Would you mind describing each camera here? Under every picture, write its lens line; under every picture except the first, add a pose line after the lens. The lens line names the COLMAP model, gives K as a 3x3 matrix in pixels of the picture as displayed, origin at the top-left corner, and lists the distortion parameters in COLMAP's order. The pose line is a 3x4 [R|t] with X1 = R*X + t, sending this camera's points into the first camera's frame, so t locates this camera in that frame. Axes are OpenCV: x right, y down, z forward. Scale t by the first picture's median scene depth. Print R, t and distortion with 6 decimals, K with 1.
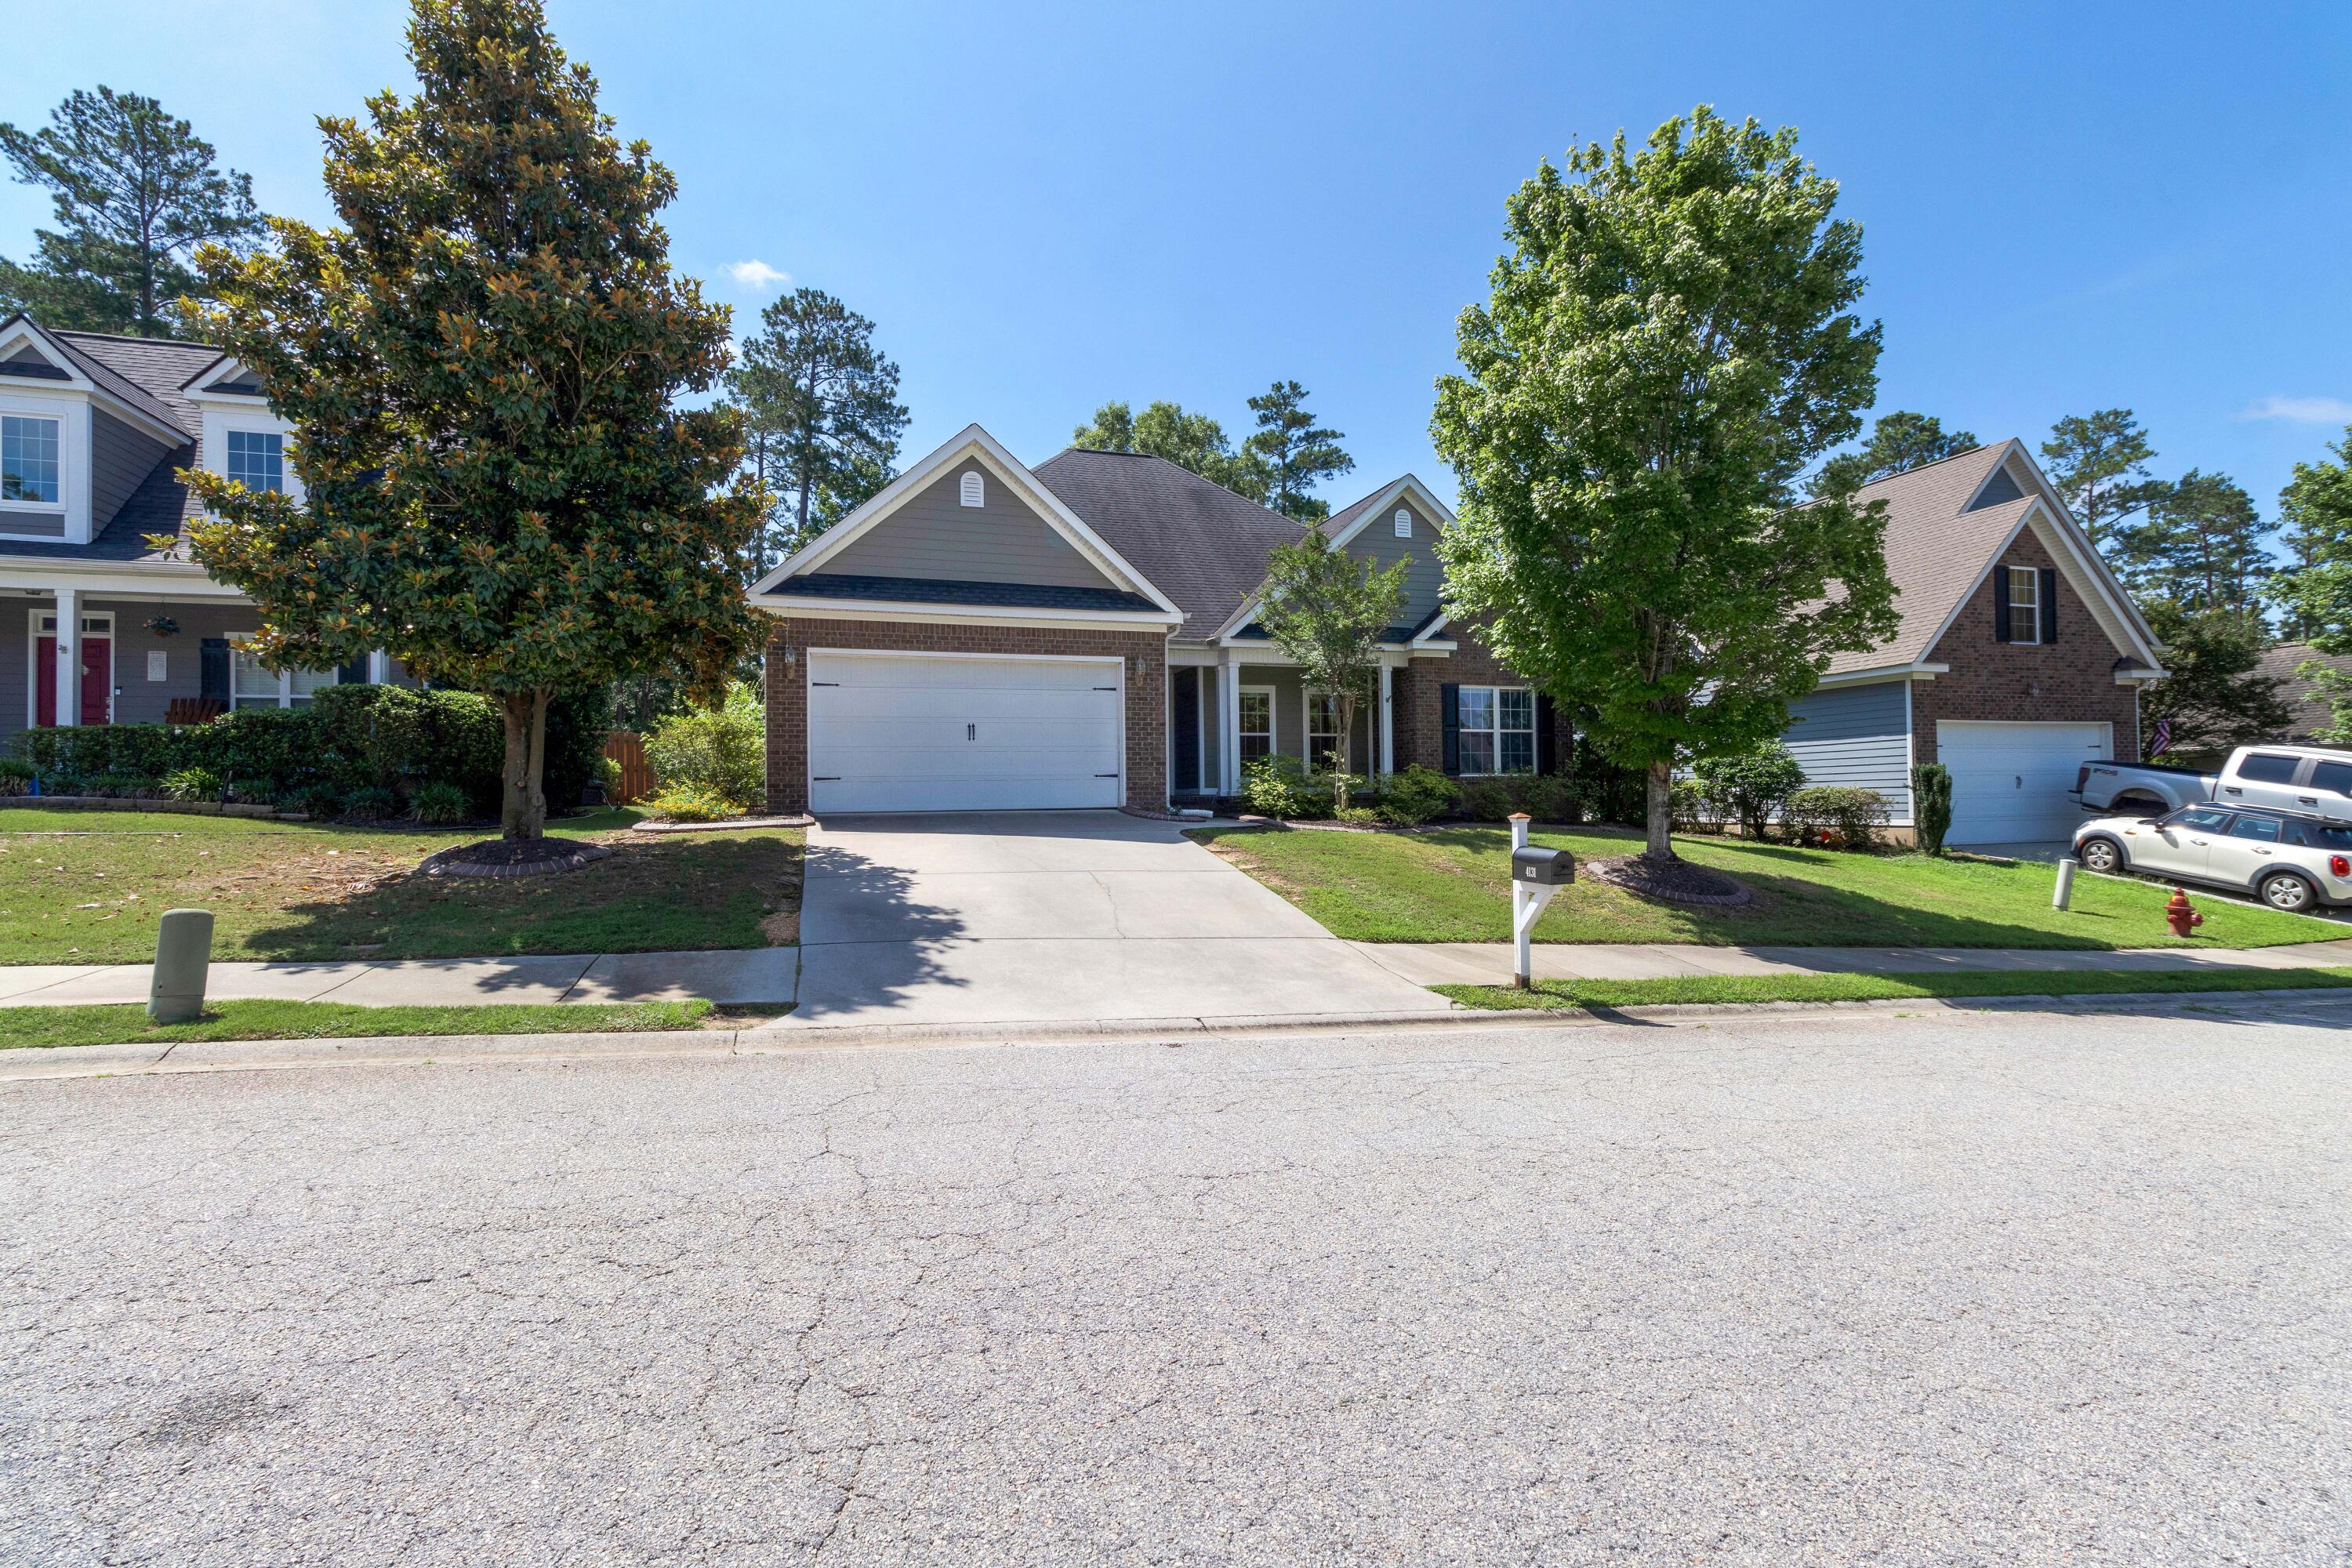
lens RADIAL K [[1099.8, 0, 1176.0], [0, 1099.8, 784.0], [0, 0, 1]] dist [0.001800, 0.000557]
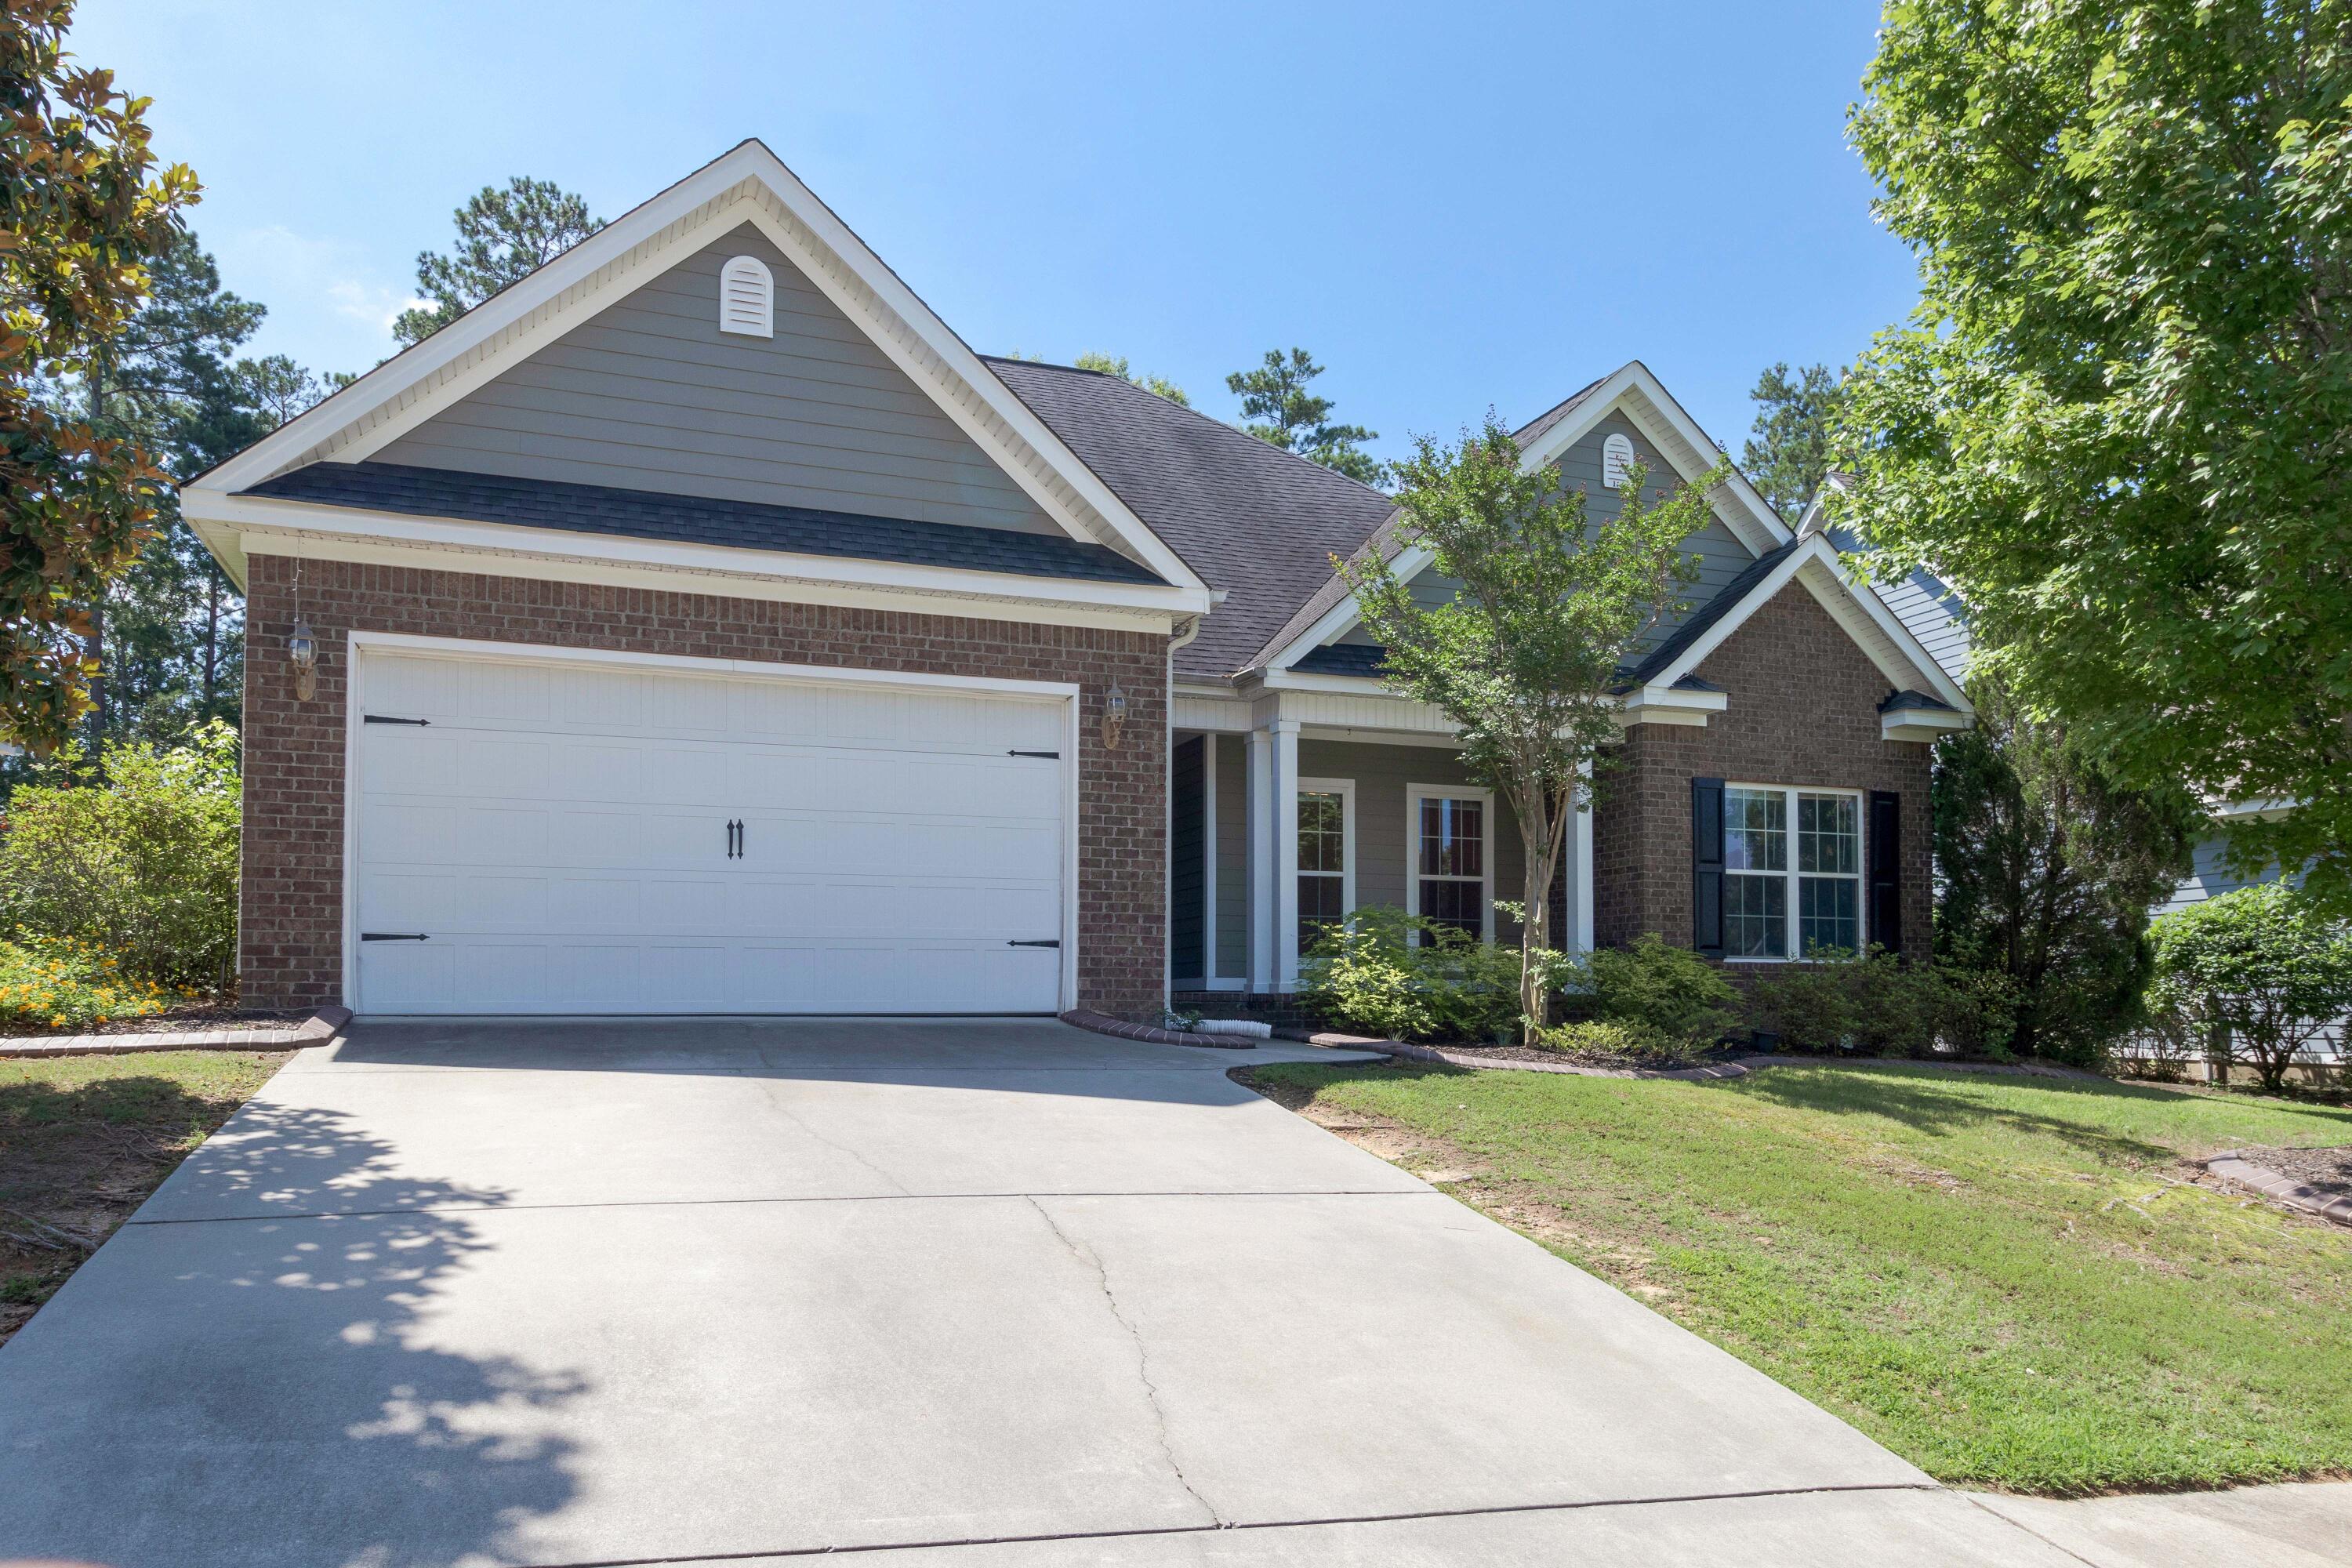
lens RADIAL K [[1561.6, 0, 1105.8], [0, 1561.6, 959.7], [0, 0, 1]] dist [0.010461, 0.001101]
pose [[0.999797, 0.014219, 0.014248, -0.043284], [-0.013986, 0.999769, -0.016328, 0.009391], [-0.014477, 0.016125, 0.999765, 0.352959]]
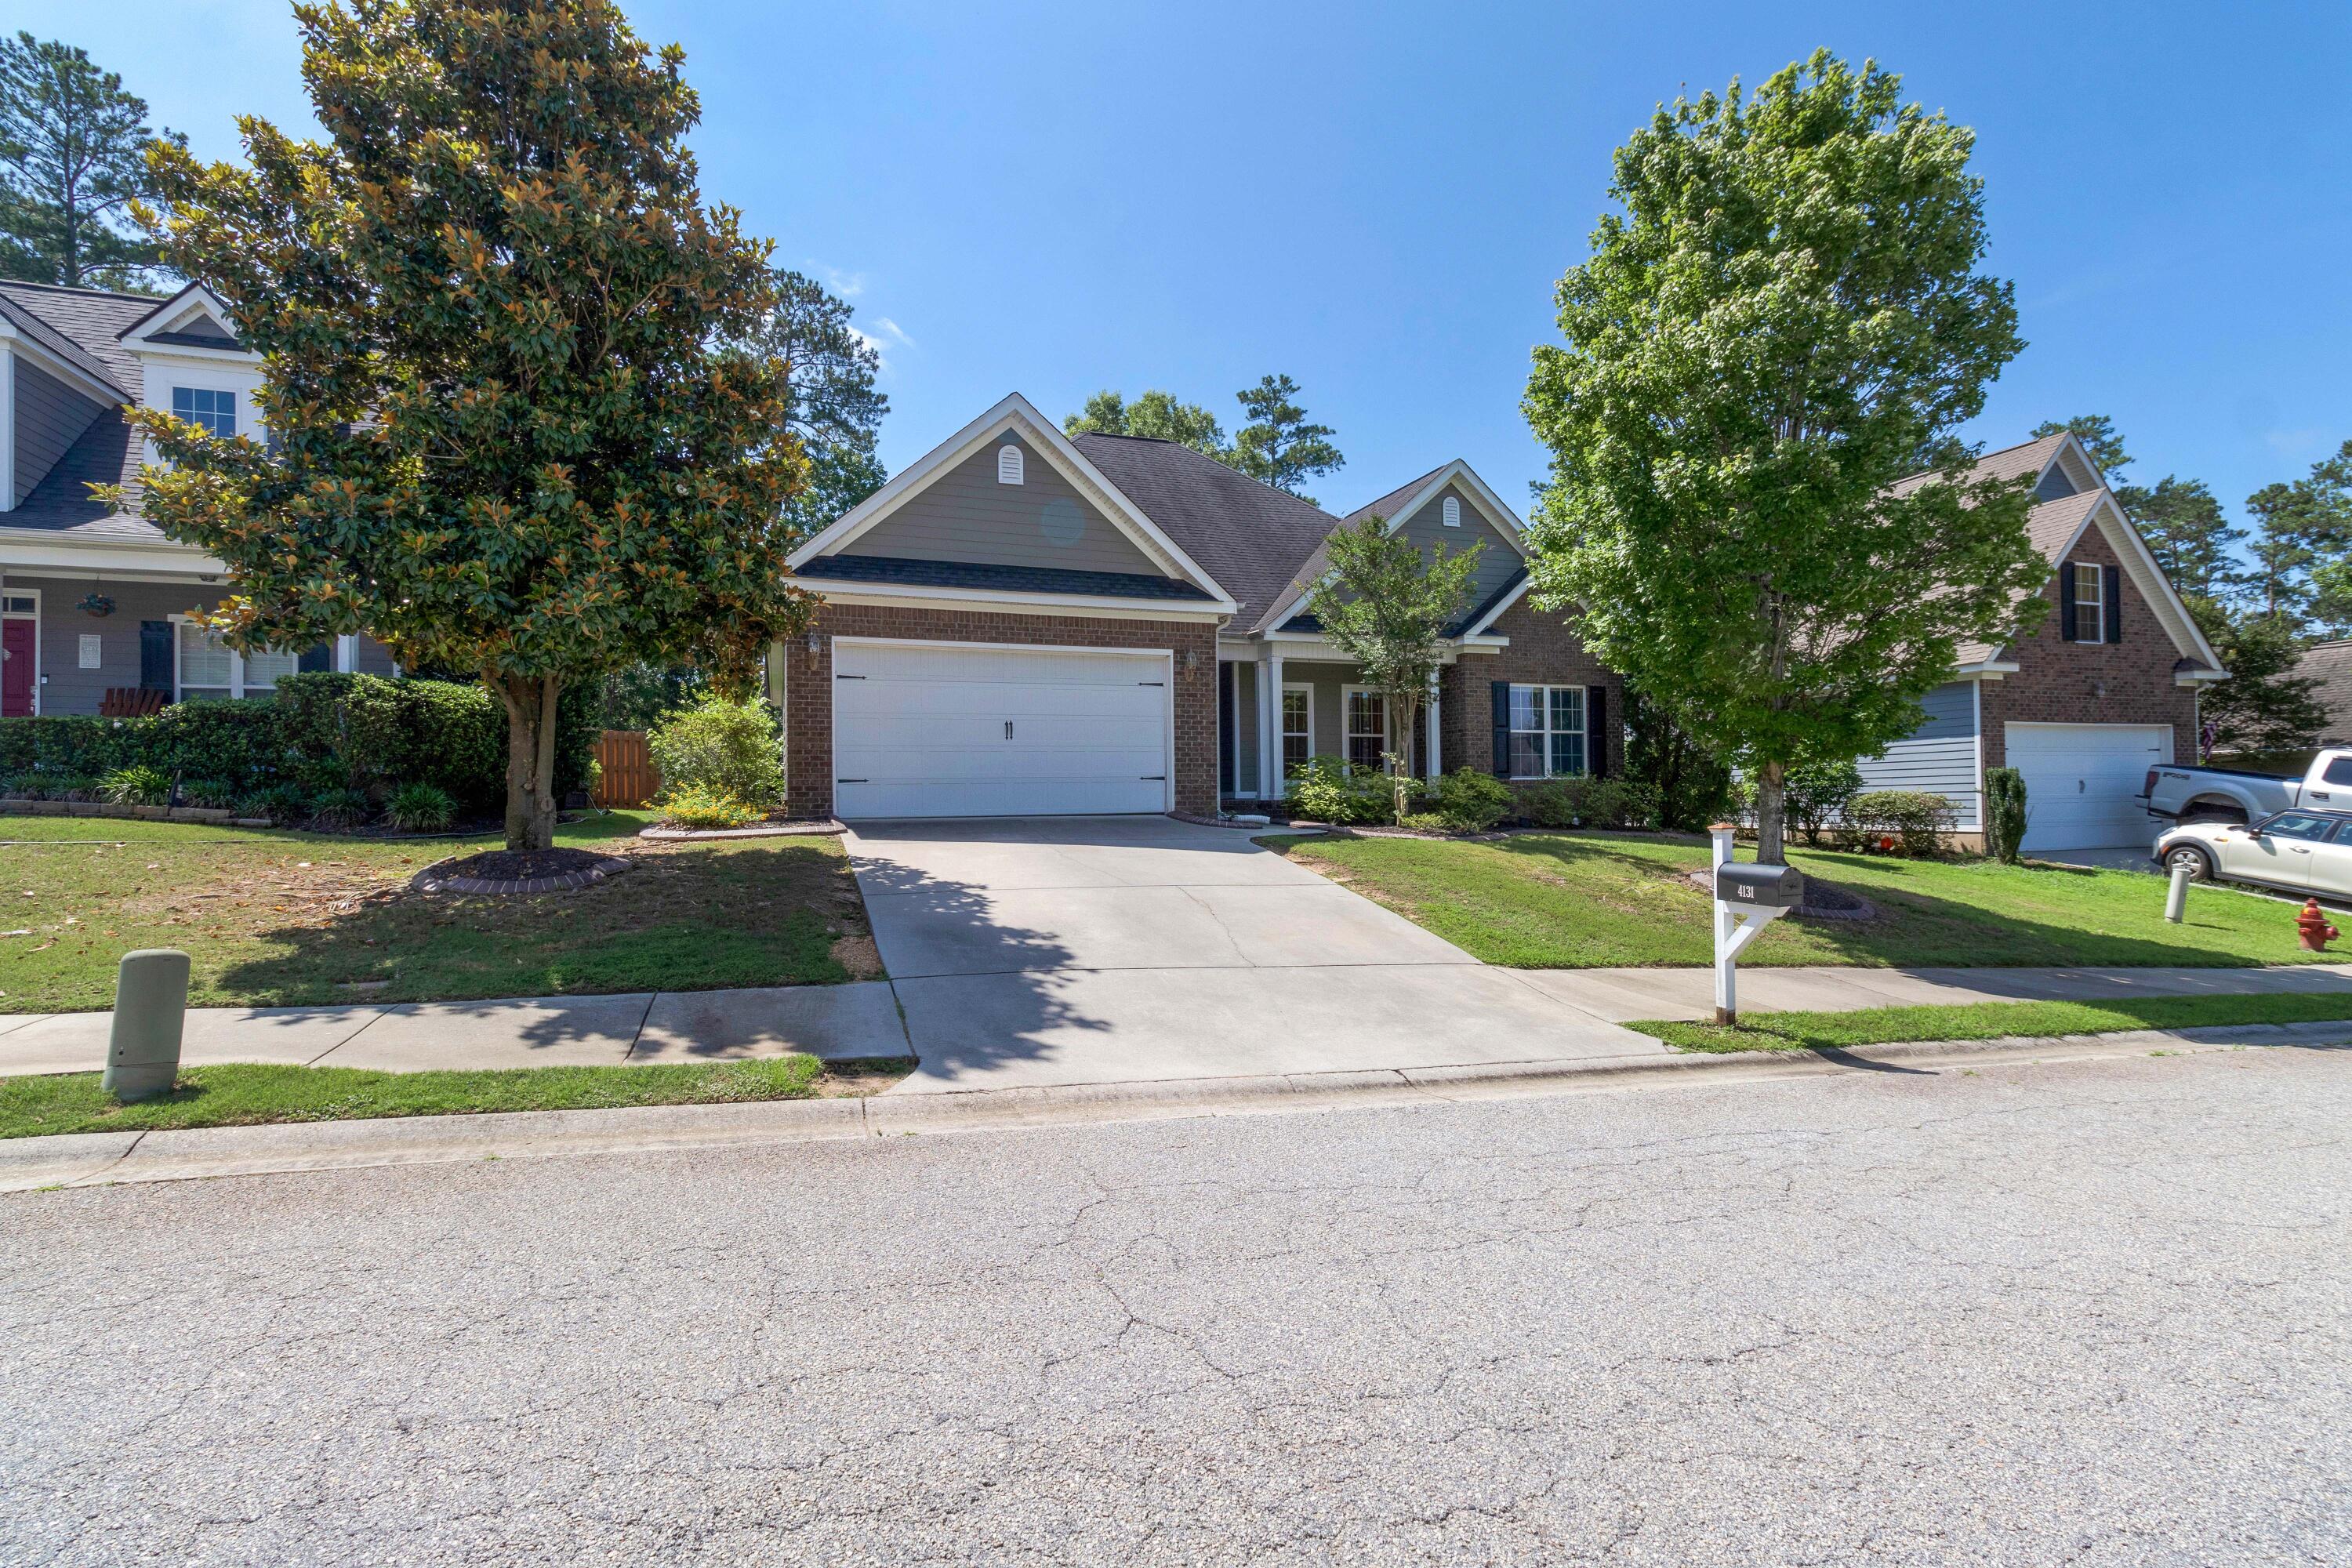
lens RADIAL K [[1106.1, 0, 1176.0], [0, 1106.1, 784.0], [0, 0, 1]] dist [0.004546, -0.000671]
pose [[0.999402, 0.001807, 0.034533, -0.076090], [-0.001729, 0.999996, -0.002283, -0.000456], [-0.034537, 0.002222, 0.999401, 0.072598]]
